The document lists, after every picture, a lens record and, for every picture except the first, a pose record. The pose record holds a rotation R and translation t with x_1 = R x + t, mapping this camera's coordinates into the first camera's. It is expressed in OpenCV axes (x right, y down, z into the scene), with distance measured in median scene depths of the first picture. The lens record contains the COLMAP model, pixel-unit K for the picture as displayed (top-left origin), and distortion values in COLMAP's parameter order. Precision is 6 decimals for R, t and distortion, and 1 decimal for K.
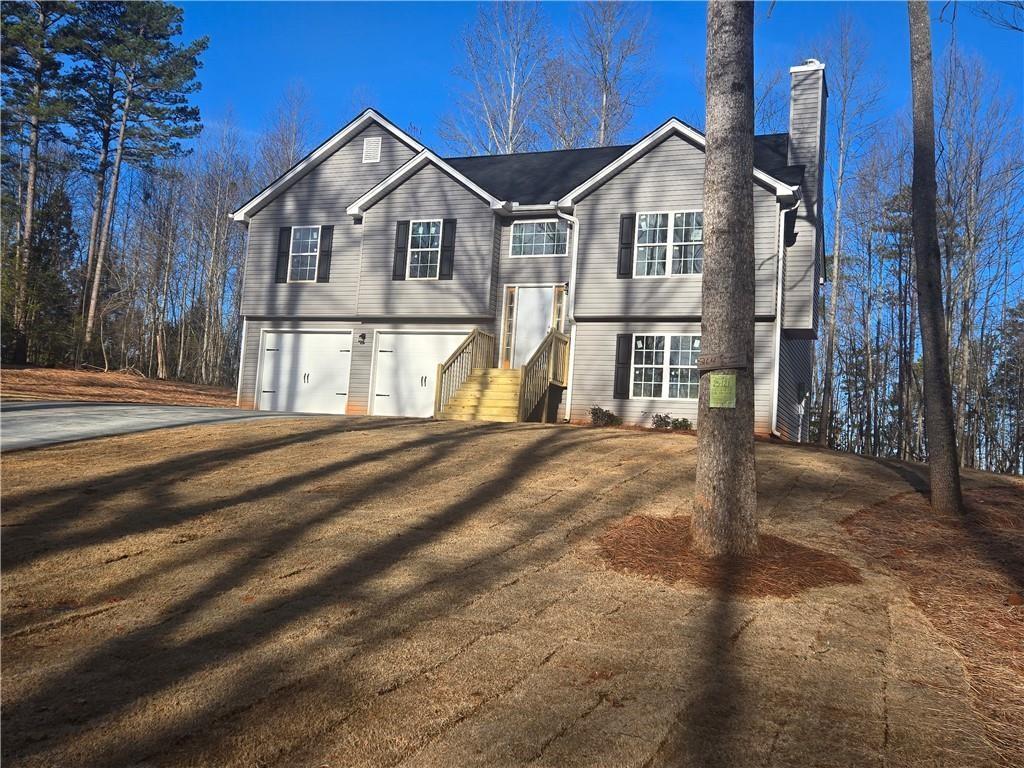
lens RADIAL K [[896.2, 0, 512.0], [0, 896.2, 384.0], [0, 0, 1]] dist [0.049253, -0.004658]
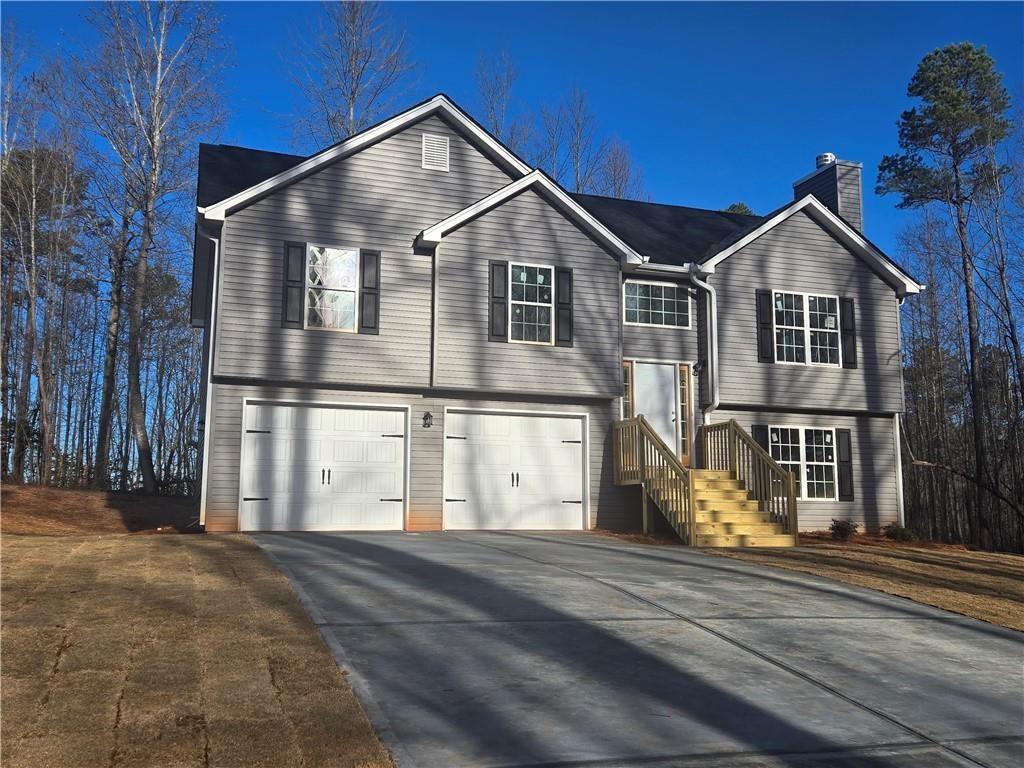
lens RADIAL K [[896.2, 0, 512.0], [0, 896.2, 384.0], [0, 0, 1]] dist [0.049253, -0.004658]
pose [[0.774558, 0.033156, 0.631633, -0.582280], [-0.017379, 0.999364, -0.031147, -0.060267], [-0.632264, 0.013148, 0.774642, 0.439354]]
